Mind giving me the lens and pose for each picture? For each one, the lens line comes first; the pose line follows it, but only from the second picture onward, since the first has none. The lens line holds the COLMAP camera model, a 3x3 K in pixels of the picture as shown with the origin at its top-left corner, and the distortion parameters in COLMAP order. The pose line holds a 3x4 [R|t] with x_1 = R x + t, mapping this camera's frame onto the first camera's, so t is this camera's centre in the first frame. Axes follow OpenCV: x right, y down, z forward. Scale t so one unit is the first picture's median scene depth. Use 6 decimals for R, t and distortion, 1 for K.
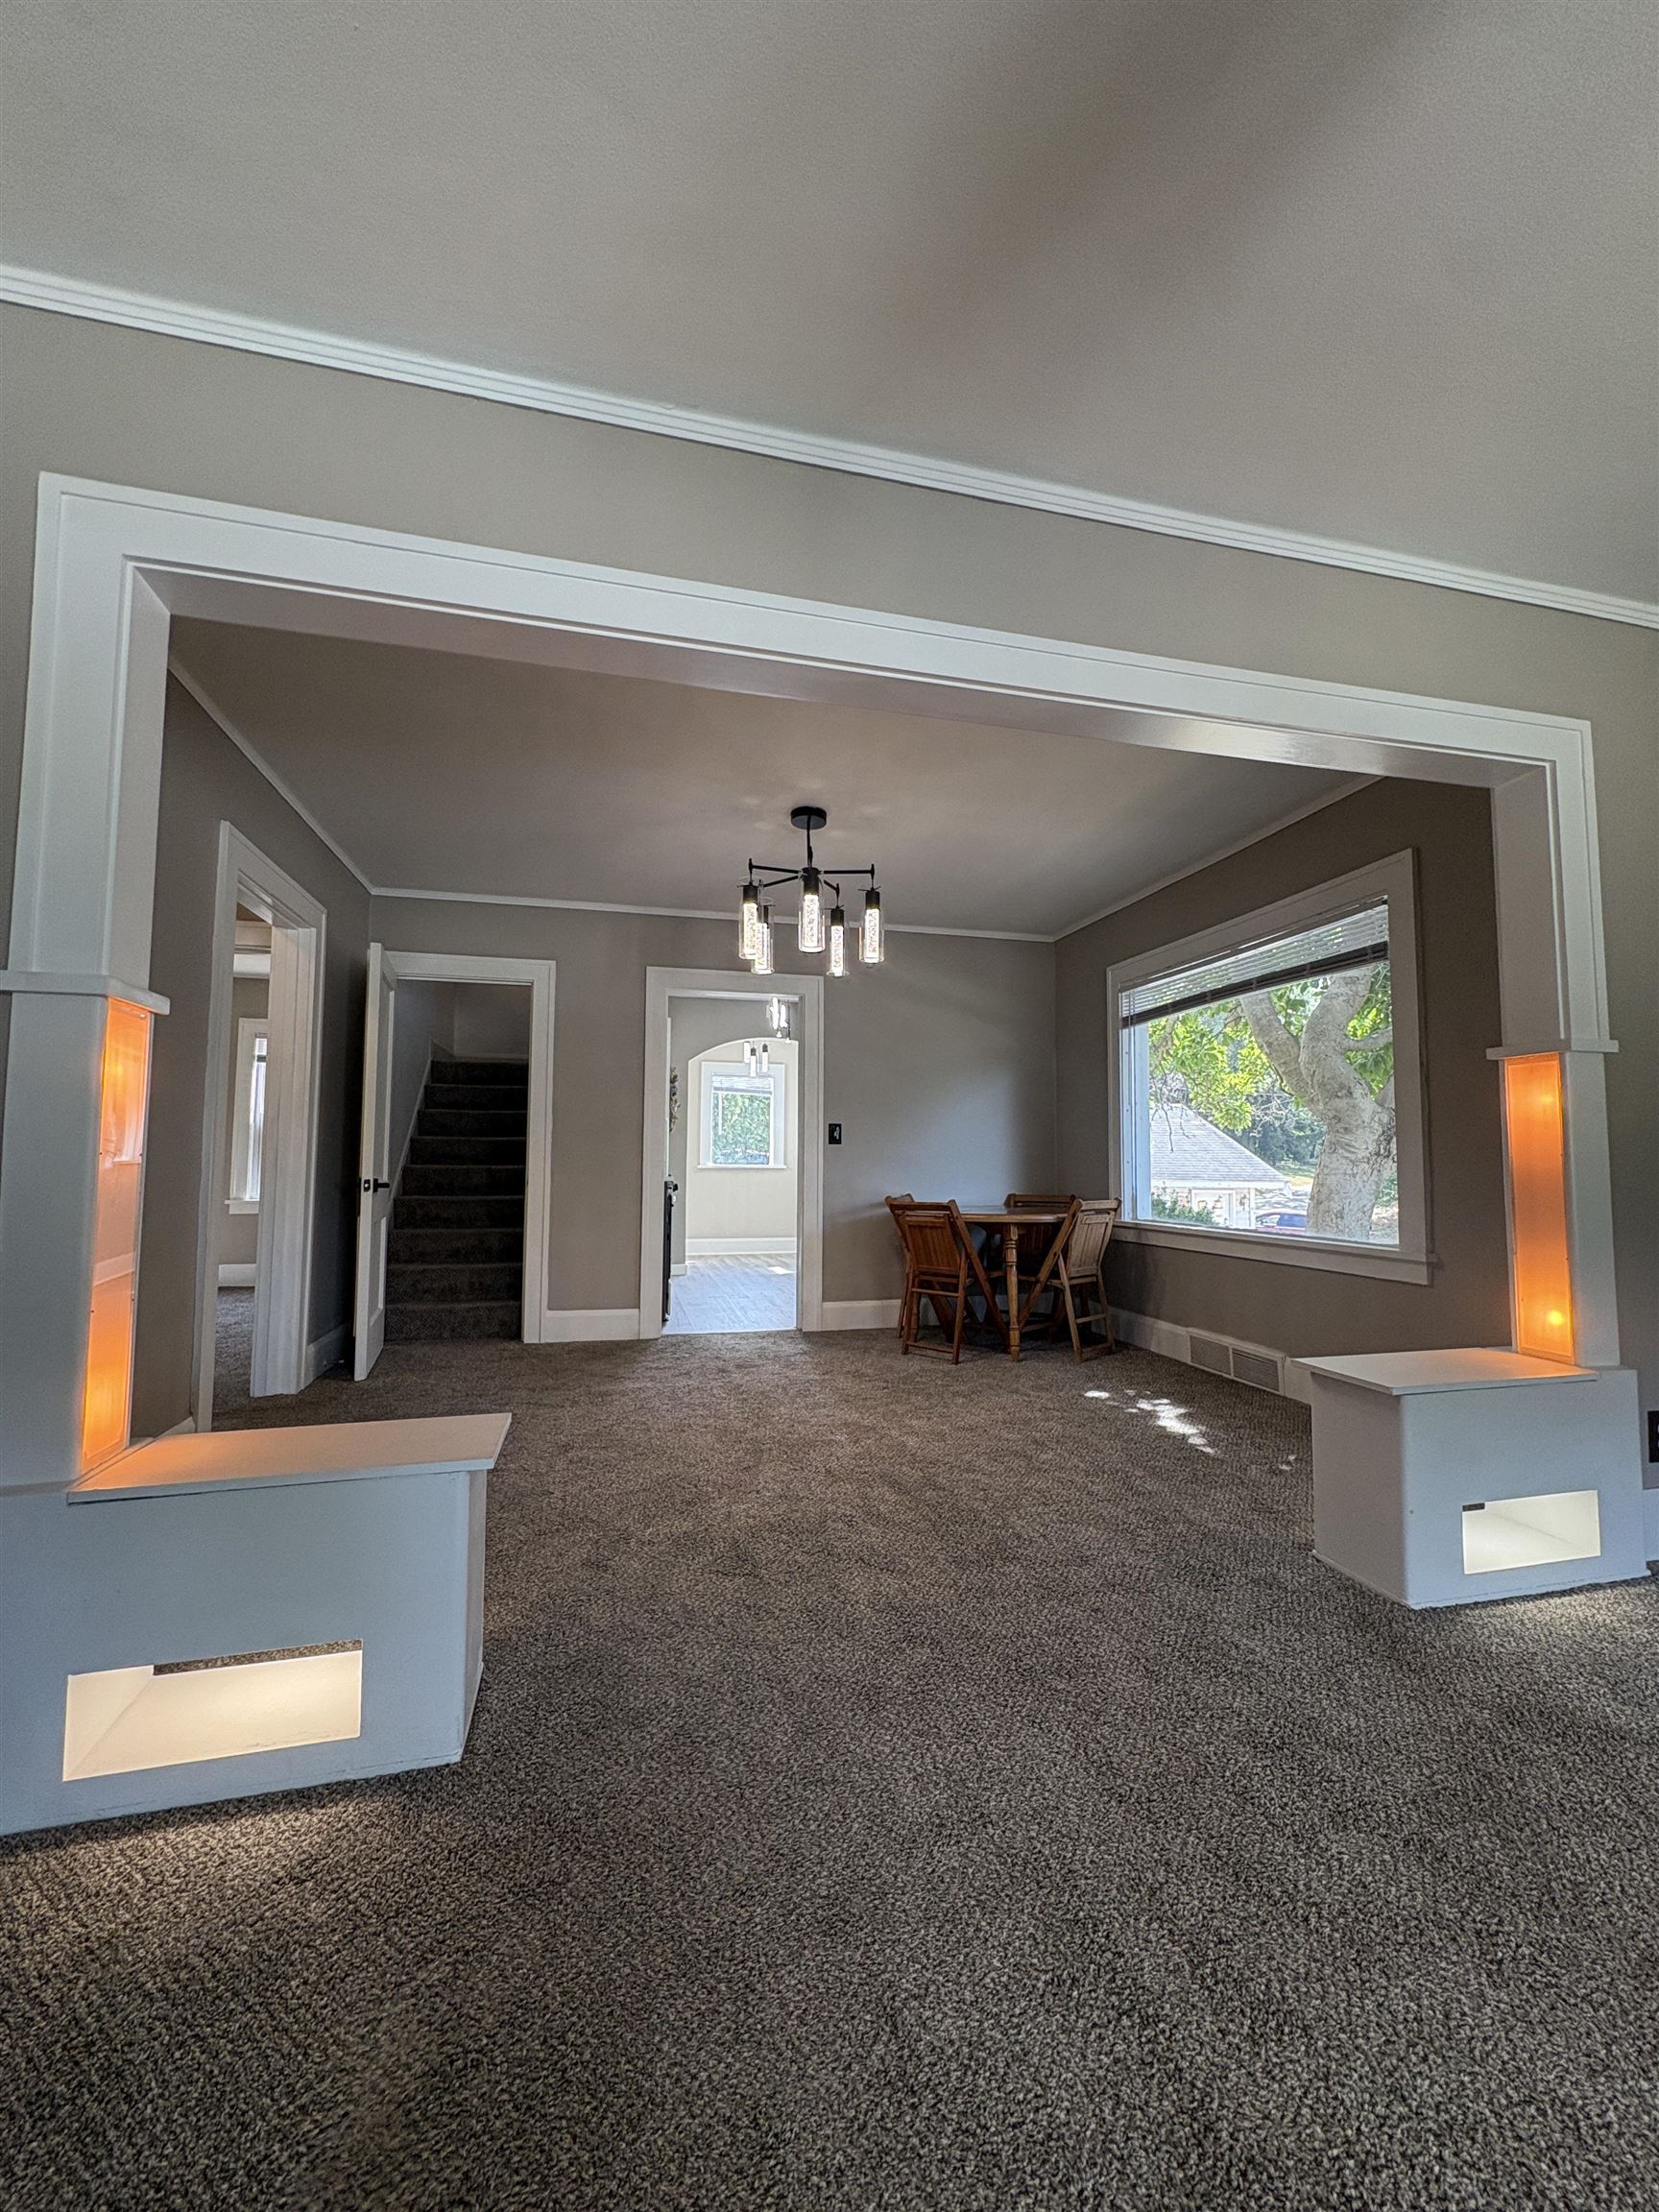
lens RADIAL K [[882.8, 0, 834.0], [0, 882.8, 1098.6], [0, 0, 1]] dist [0.002018, 0.000206]
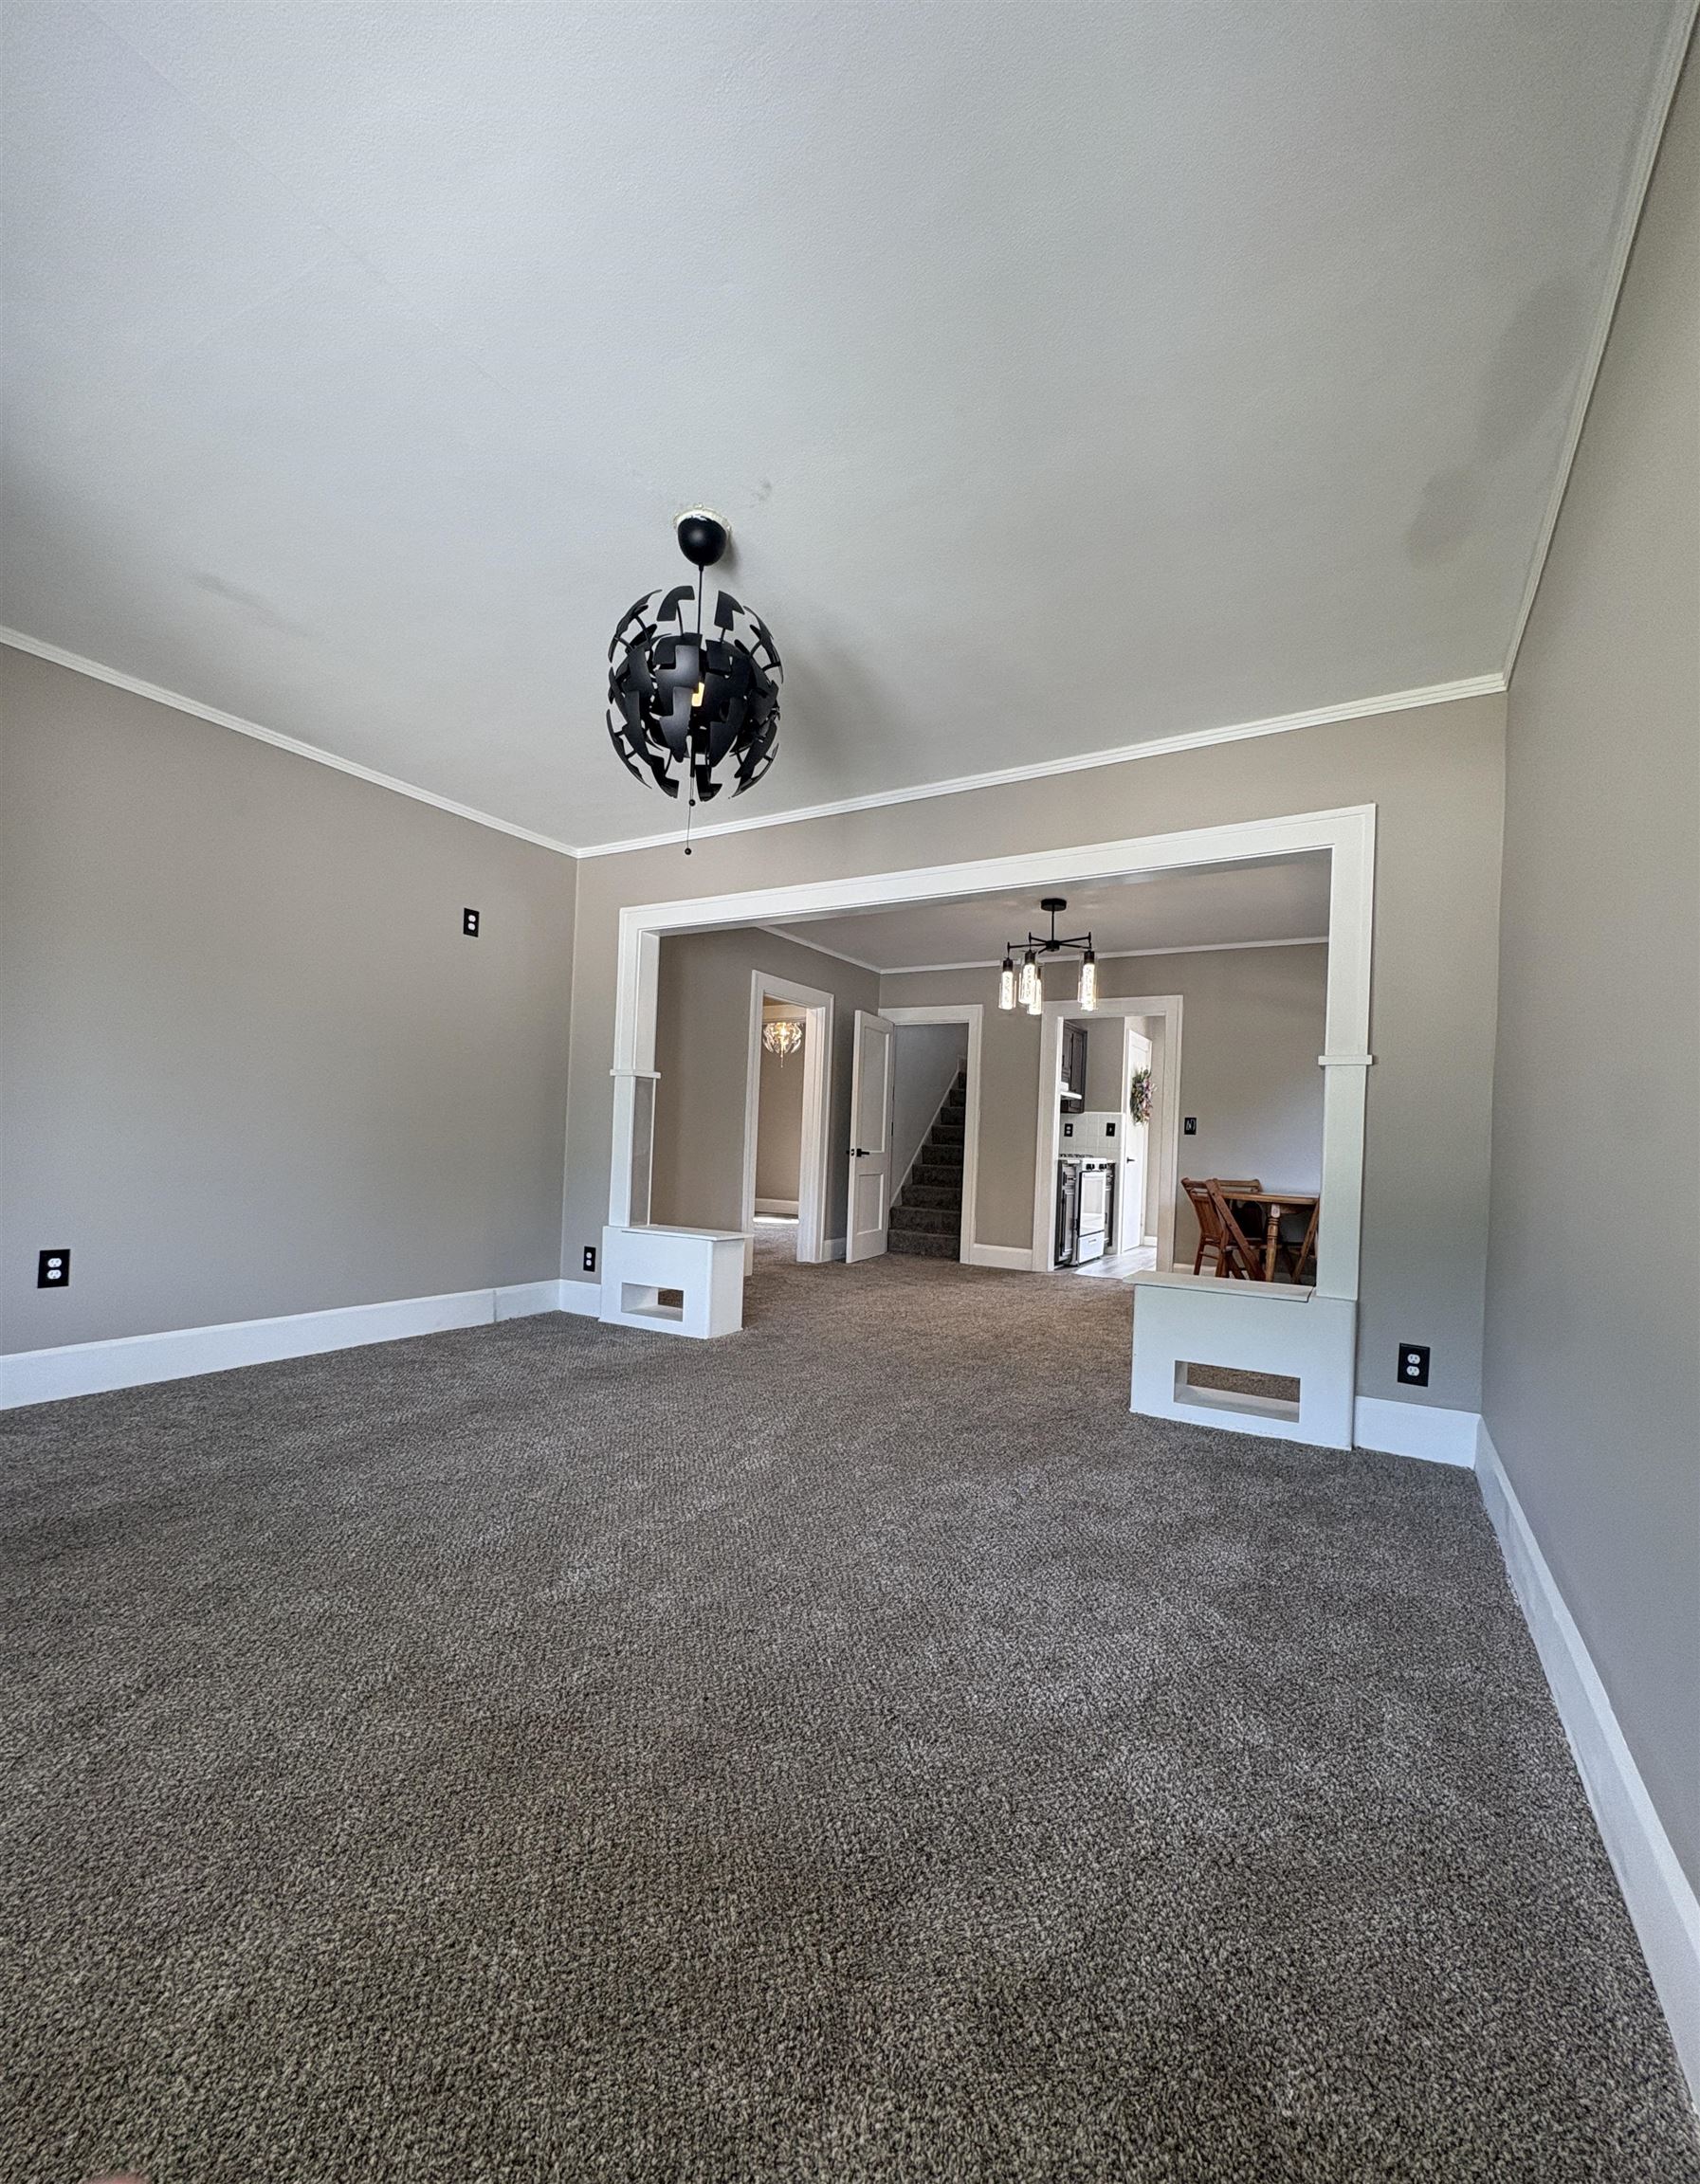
lens RADIAL K [[914.6, 0, 846.3], [0, 914.6, 1107.0], [0, 0, 1]] dist [-0.000358, -0.000004]
pose [[0.716470, -0.004561, -0.697603, 0.698617], [0.016912, 0.999798, 0.010832, -0.009407], [0.697413, -0.019559, 0.716402, -0.280591]]
